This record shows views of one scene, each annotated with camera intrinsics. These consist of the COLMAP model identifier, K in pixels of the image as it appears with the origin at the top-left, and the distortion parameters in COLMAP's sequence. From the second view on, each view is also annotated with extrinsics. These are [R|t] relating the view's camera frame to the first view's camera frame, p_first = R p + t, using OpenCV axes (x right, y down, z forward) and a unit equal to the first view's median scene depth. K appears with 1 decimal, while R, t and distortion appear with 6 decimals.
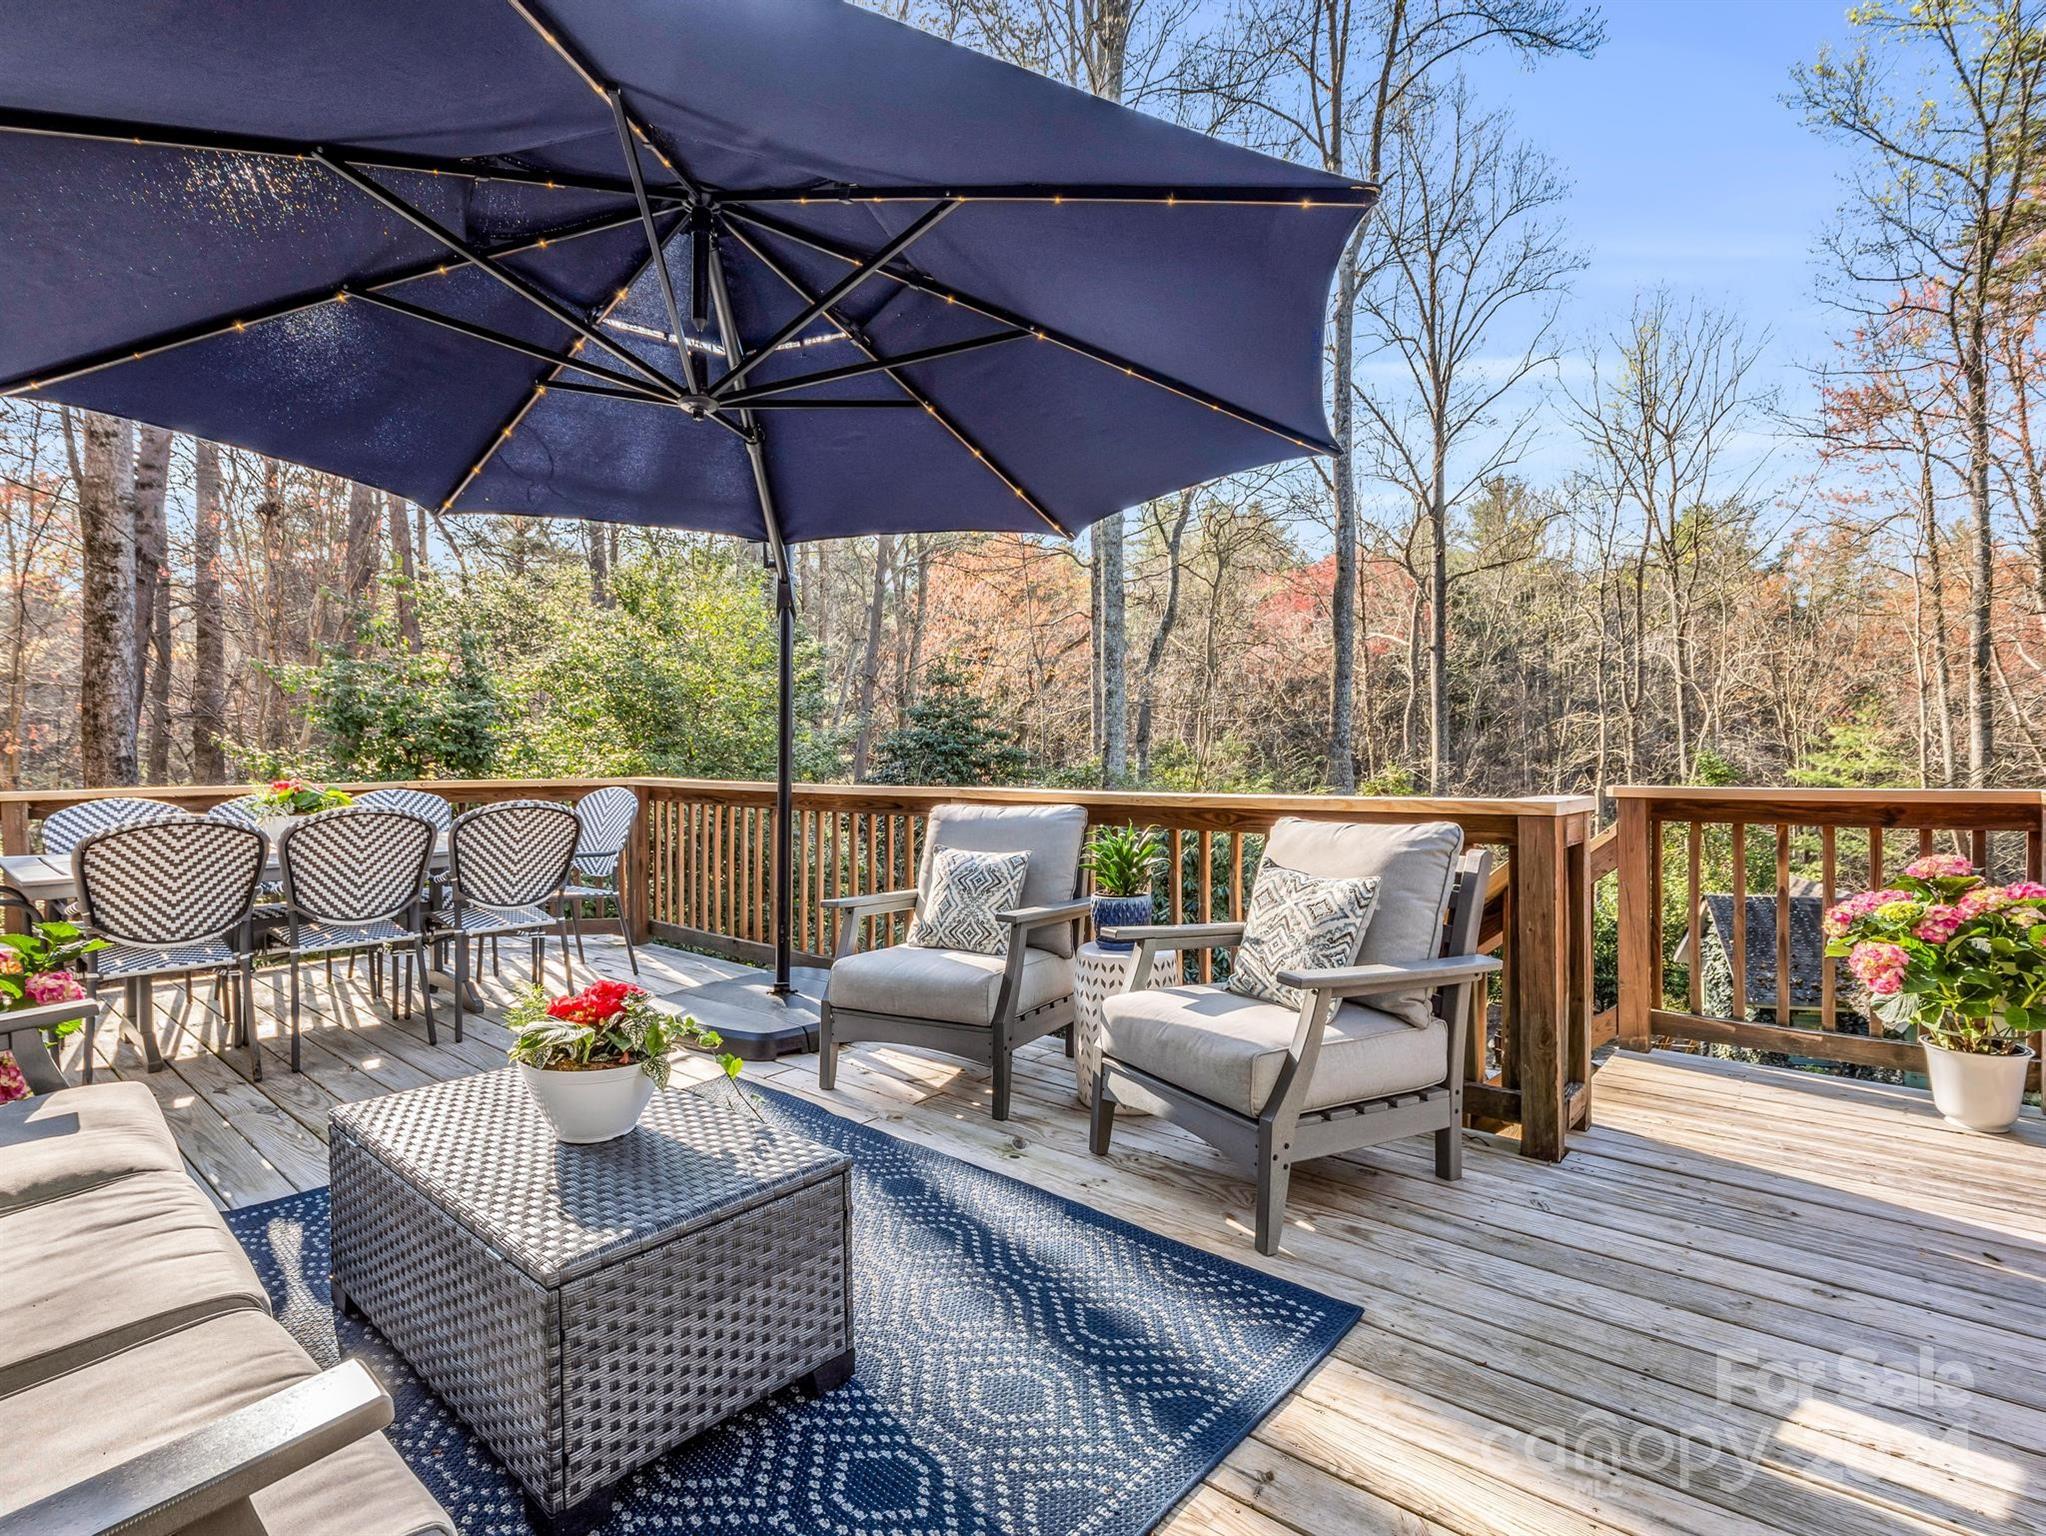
lens RADIAL K [[1015.9, 0, 1022.9], [0, 1015.9, 757.6], [0, 0, 1]] dist [-0.004957, -0.000509]
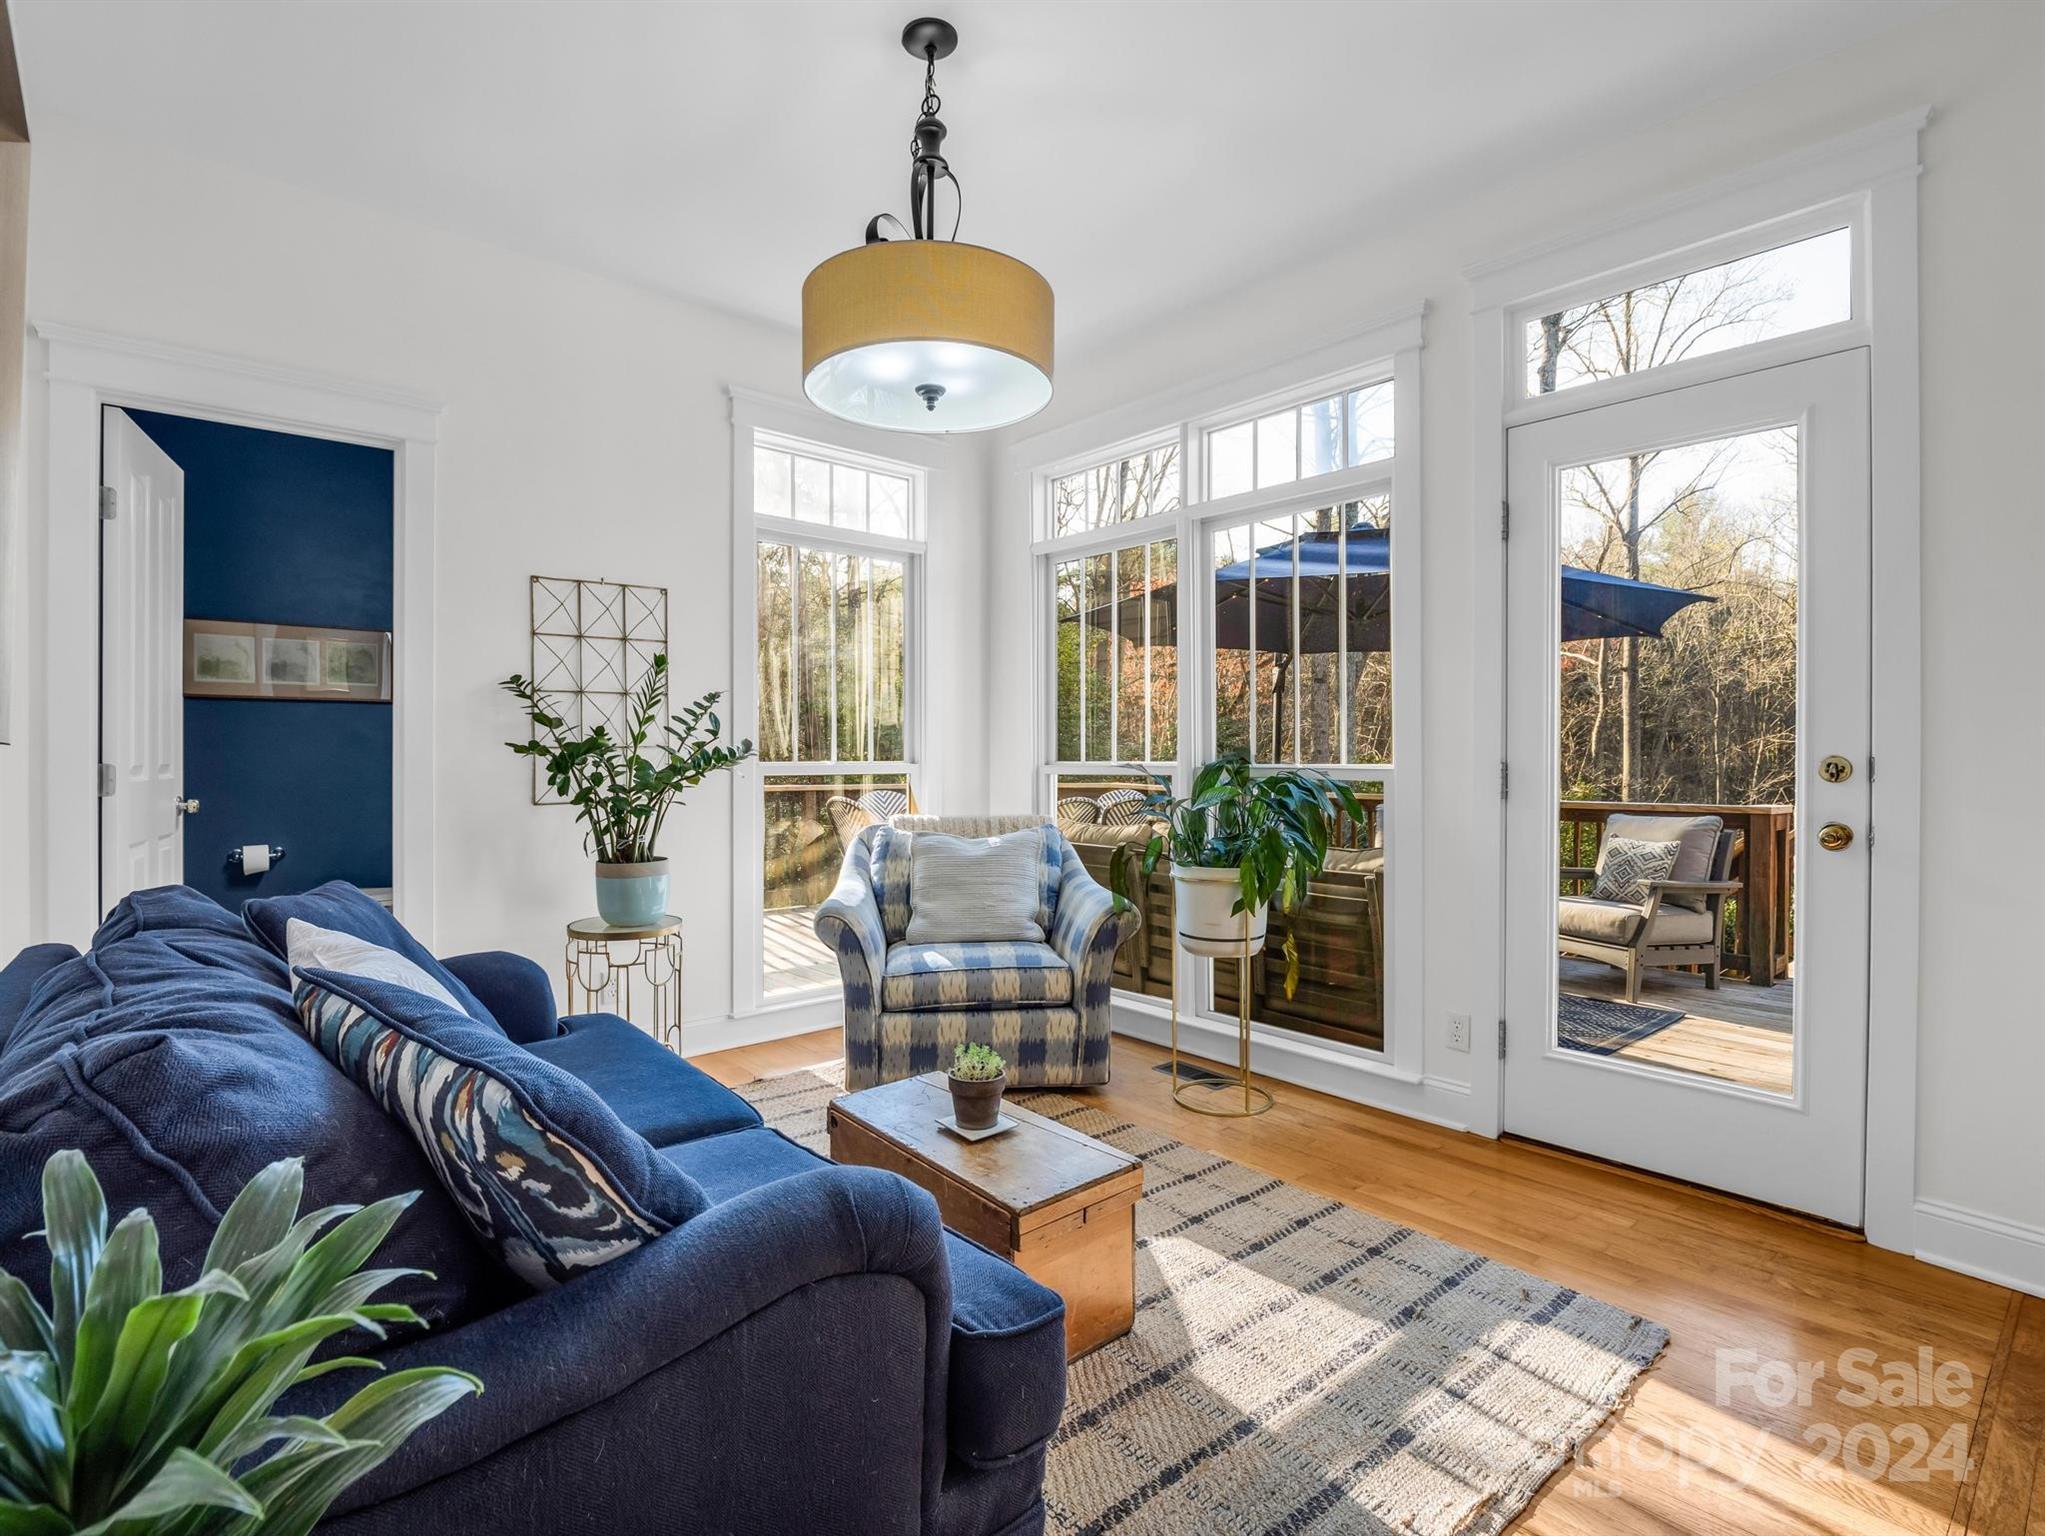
lens RADIAL K [[1011.1, 0, 1017.1], [0, 1011.1, 770.0], [0, 0, 1]] dist [-0.013049, -0.000481]
pose [[0.989361, 0.010802, -0.145081, -0.086648], [-0.010266, 0.999937, 0.004440, -0.003022], [0.145120, -0.002903, 0.989410, -0.153962]]
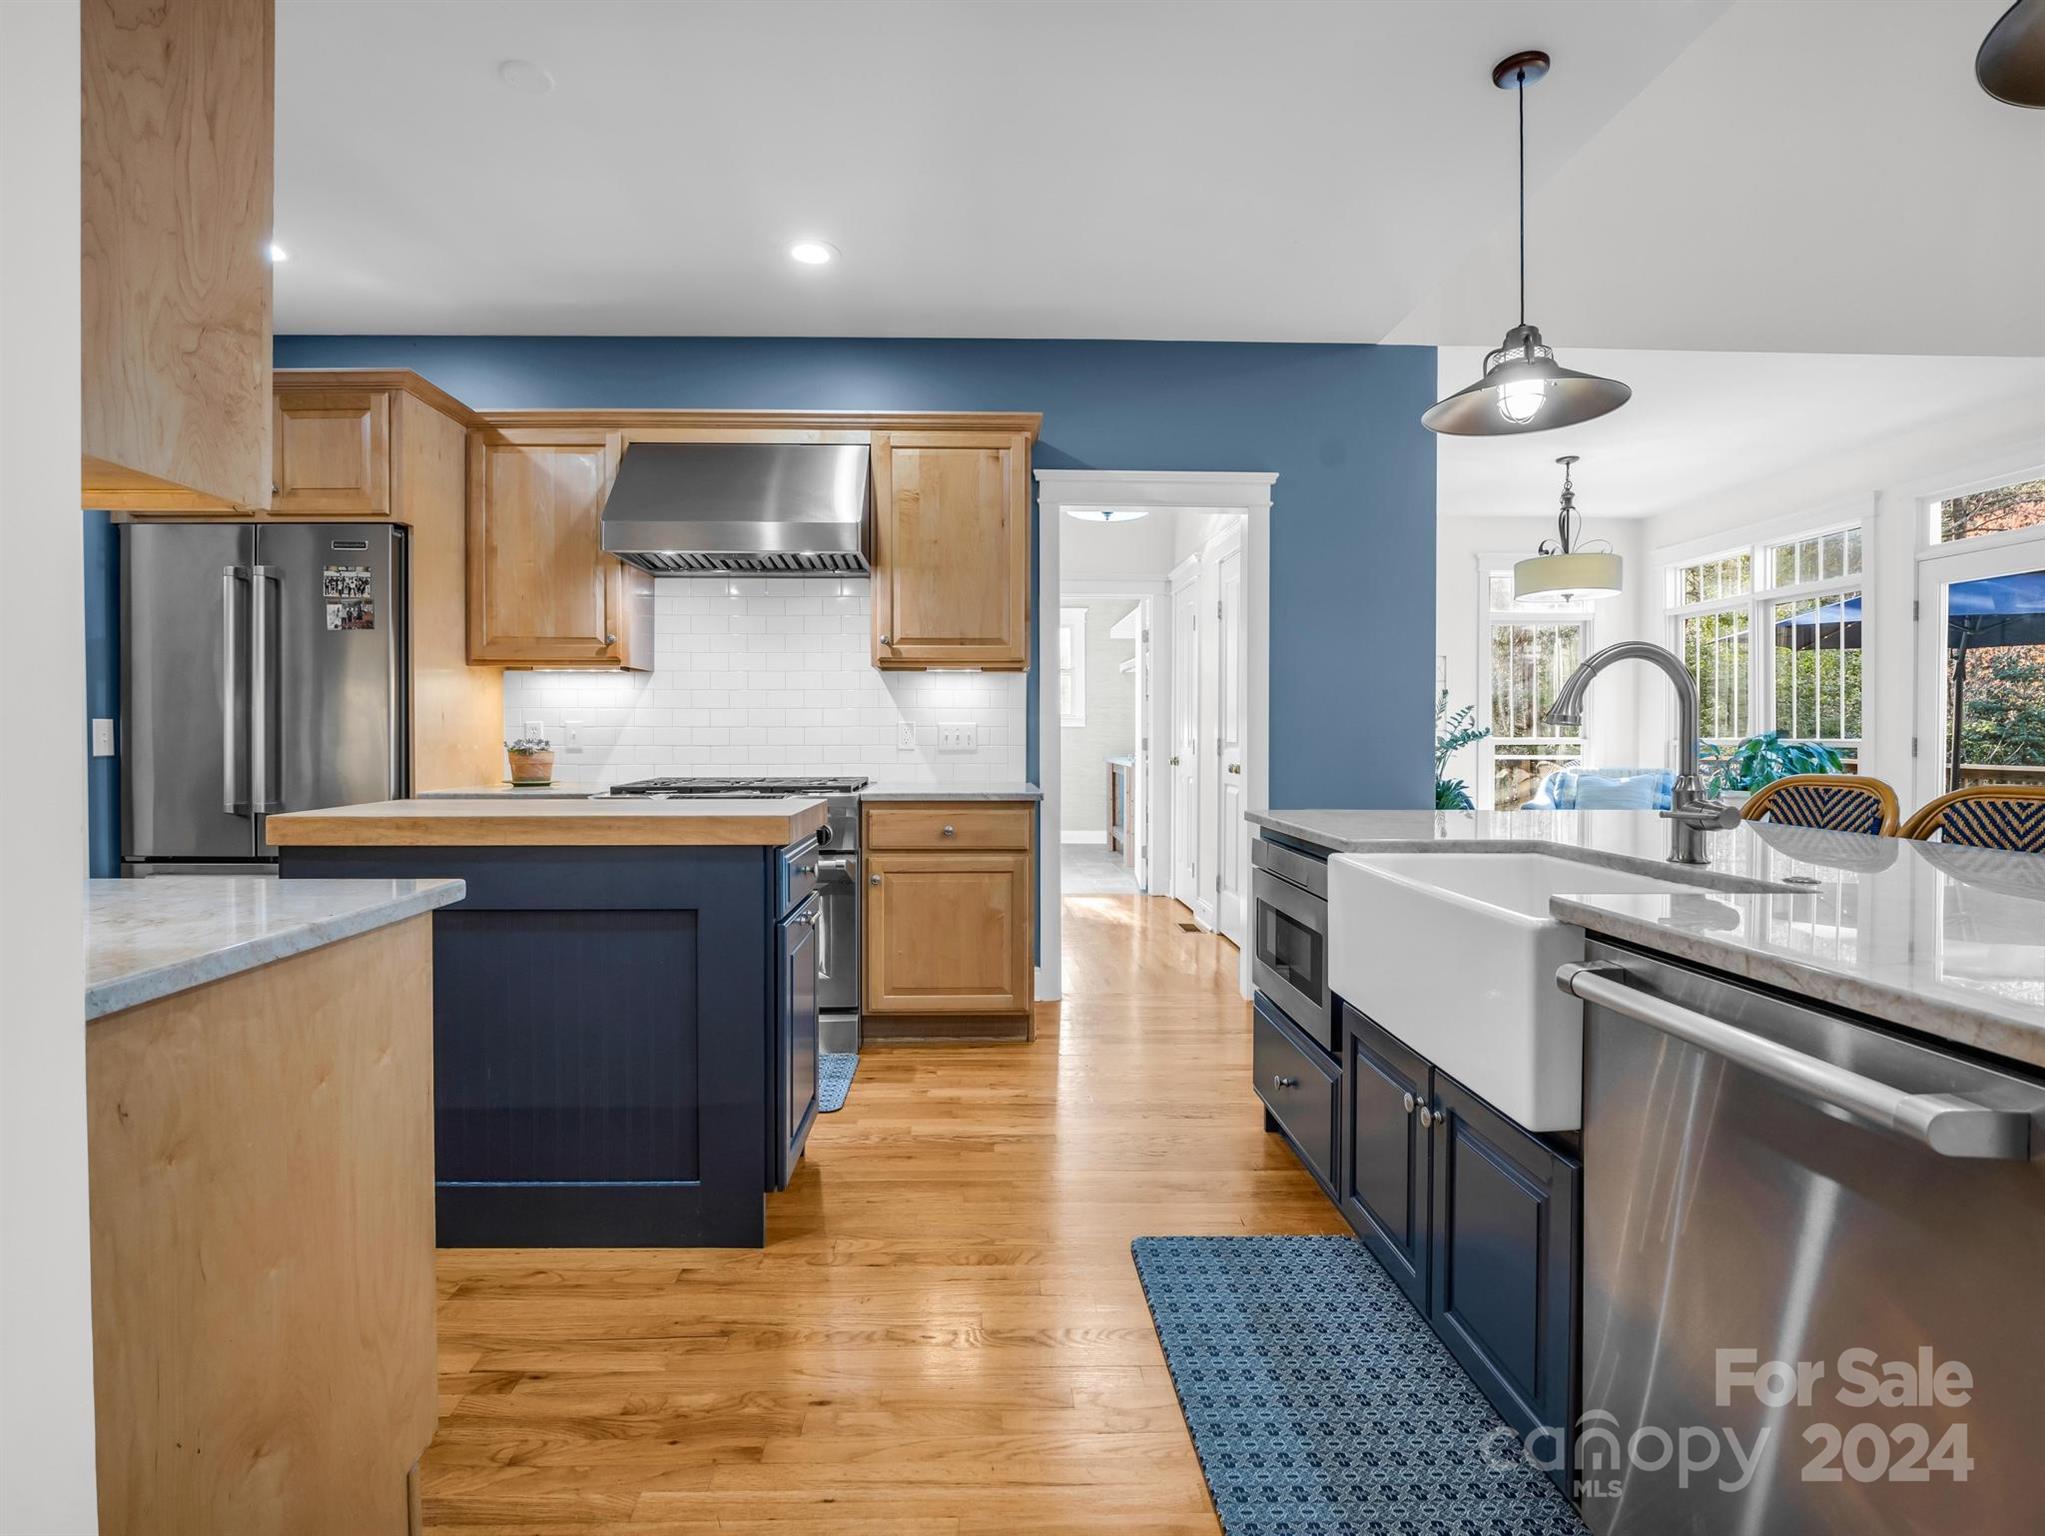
lens RADIAL K [[1011.1, 0, 1005.7], [0, 1011.1, 750.5], [0, 0, 1]] dist [-0.013049, -0.000481]
pose [[0.671857, 0.020636, -0.740394, 0.528048], [-0.011824, 0.999783, 0.017136, -0.000574], [0.740587, -0.002759, 0.671955, -1.719480]]
